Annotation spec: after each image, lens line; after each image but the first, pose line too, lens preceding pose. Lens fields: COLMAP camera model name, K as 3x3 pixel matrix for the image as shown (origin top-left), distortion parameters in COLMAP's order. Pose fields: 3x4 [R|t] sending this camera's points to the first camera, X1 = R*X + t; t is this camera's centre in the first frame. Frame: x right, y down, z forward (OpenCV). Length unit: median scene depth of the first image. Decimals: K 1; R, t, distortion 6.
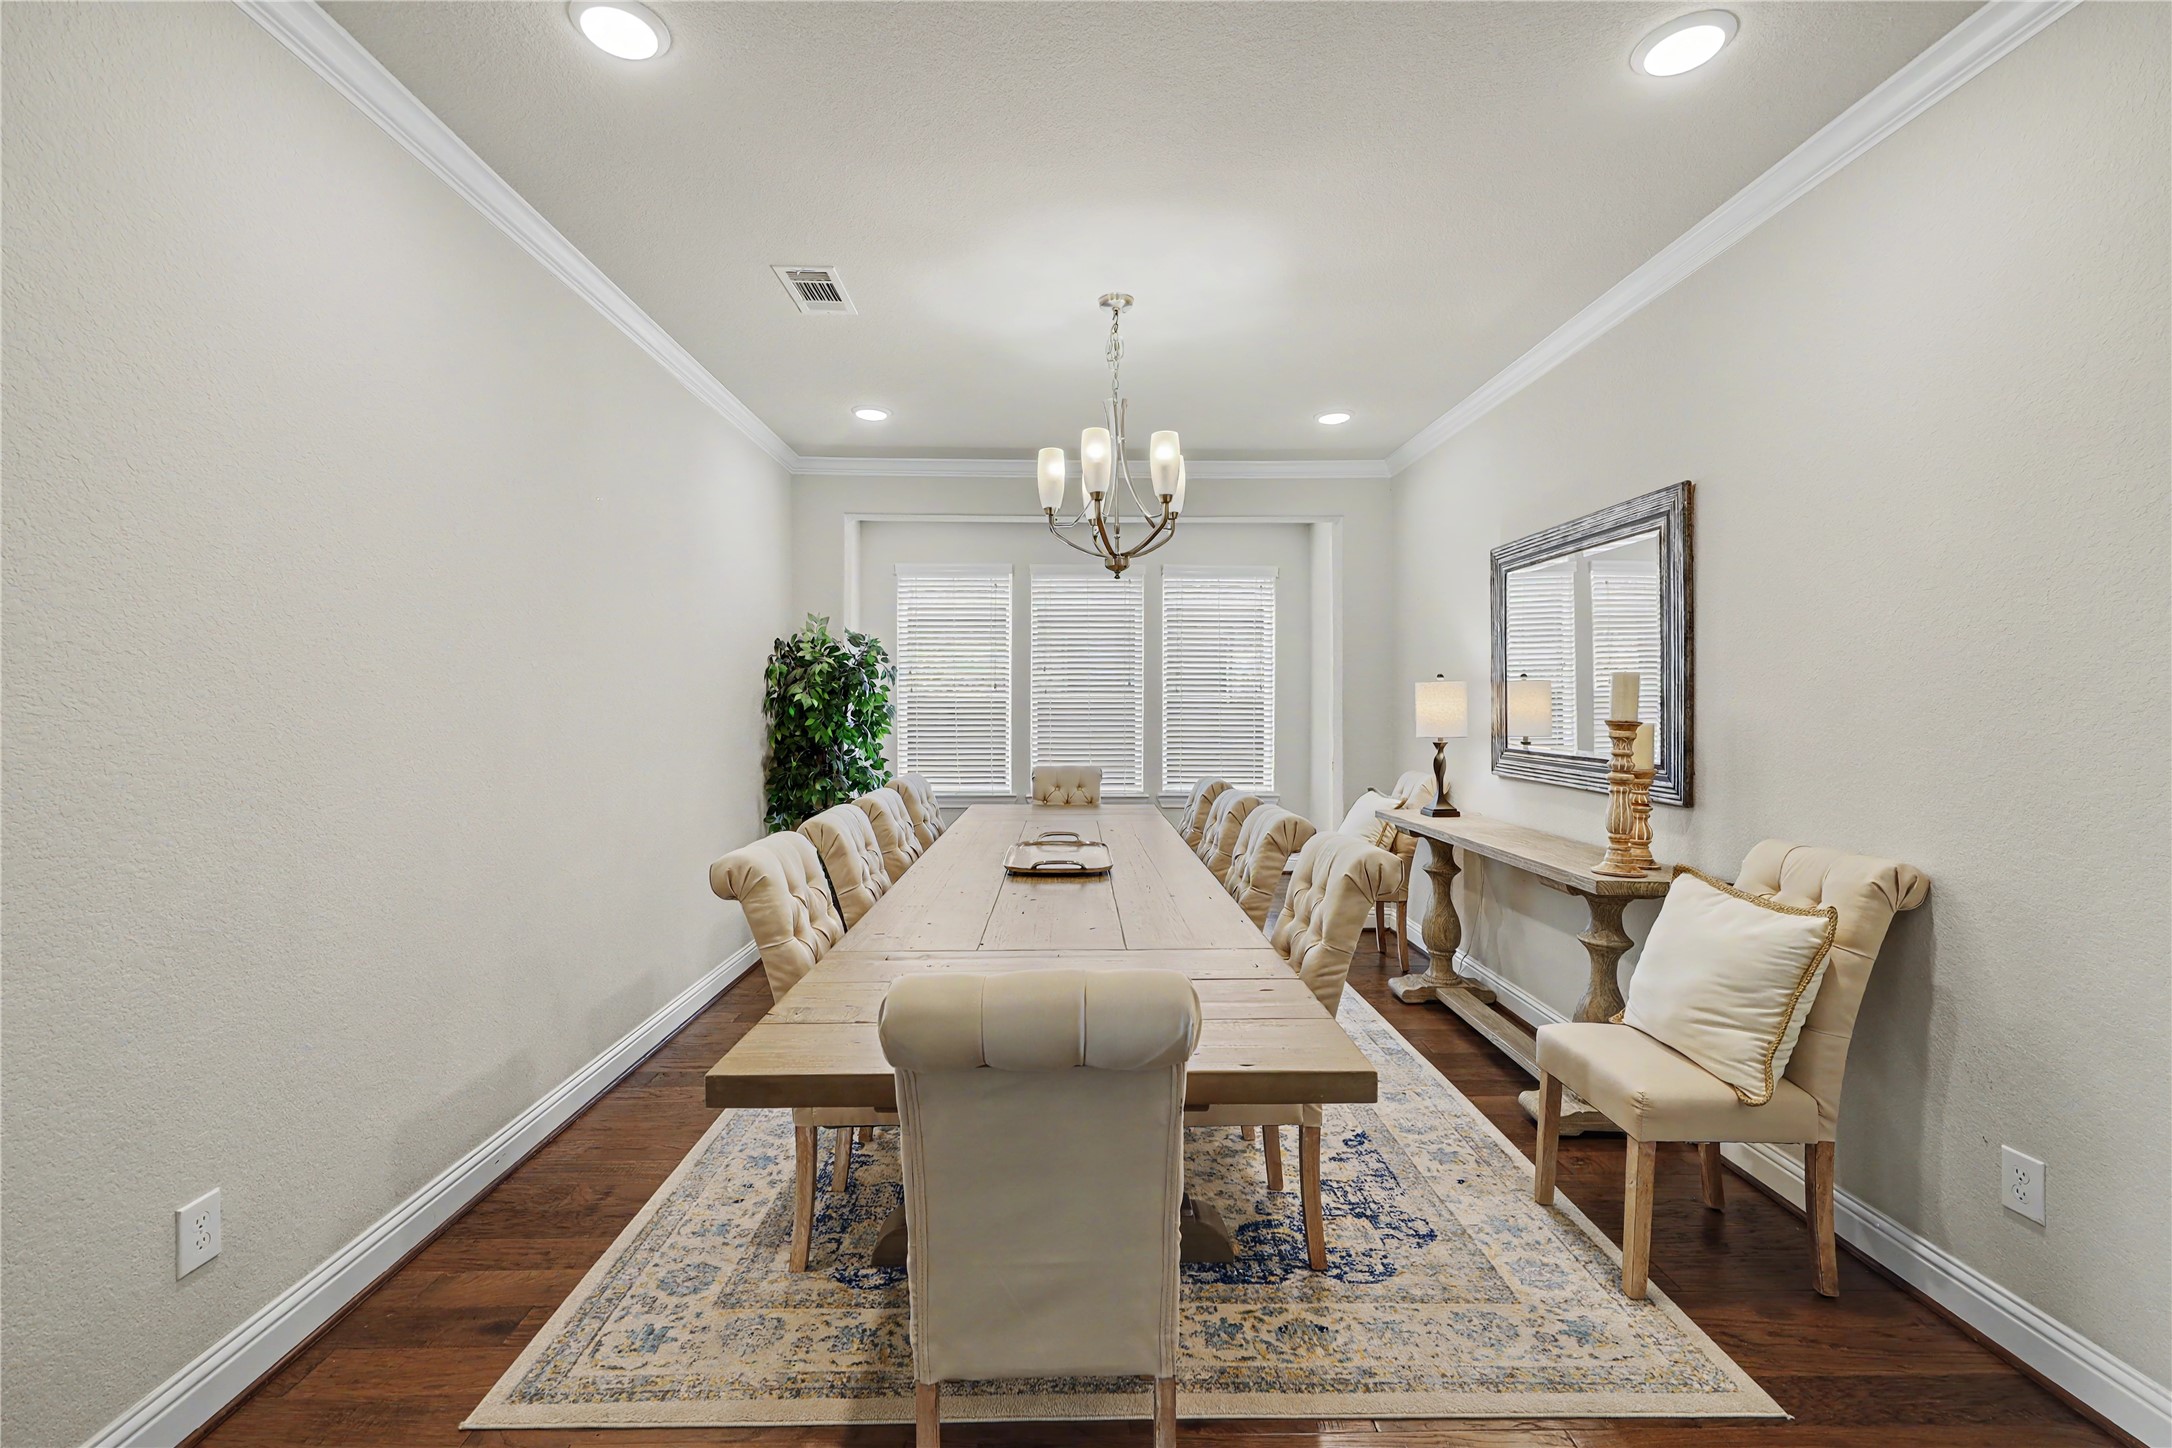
lens RADIAL K [[898.6, 0, 1080.4], [0, 898.6, 718.8], [0, 0, 1]] dist [-0.000409, -0.000141]
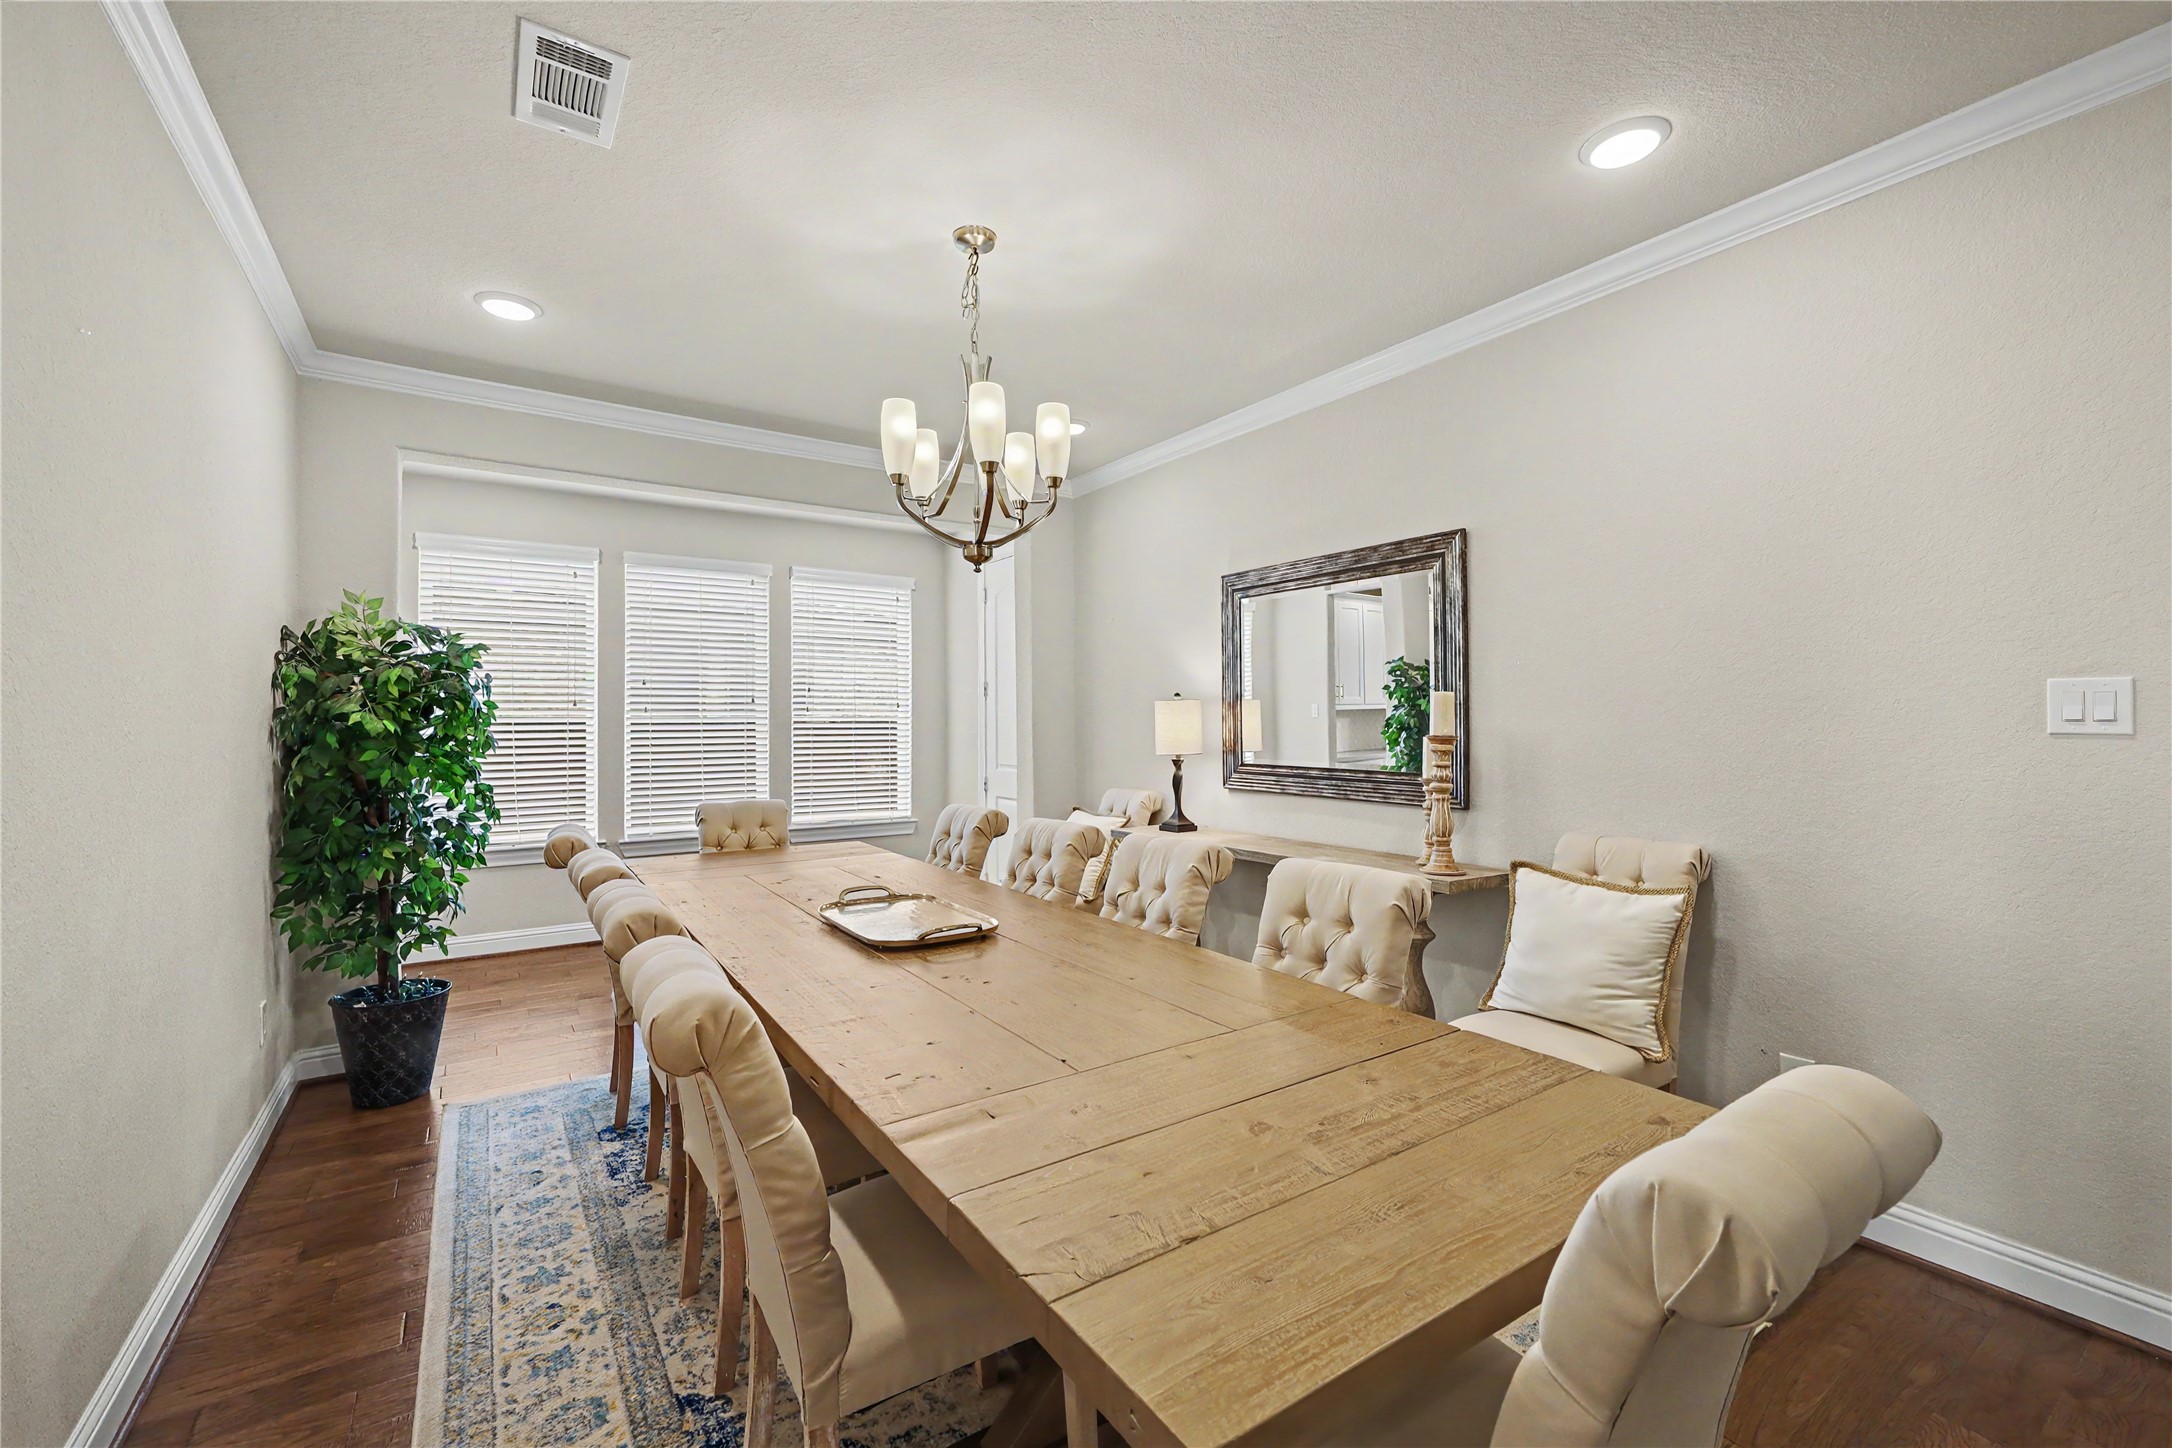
lens RADIAL K [[898.6, 0, 1080.4], [0, 898.6, 718.8], [0, 0, 1]] dist [-0.000409, -0.000141]
pose [[0.842735, -0.004723, 0.538308, -0.255013], [0.016009, 0.999739, -0.016290, -0.005227], [-0.538090, 0.022346, 0.842591, 0.201741]]
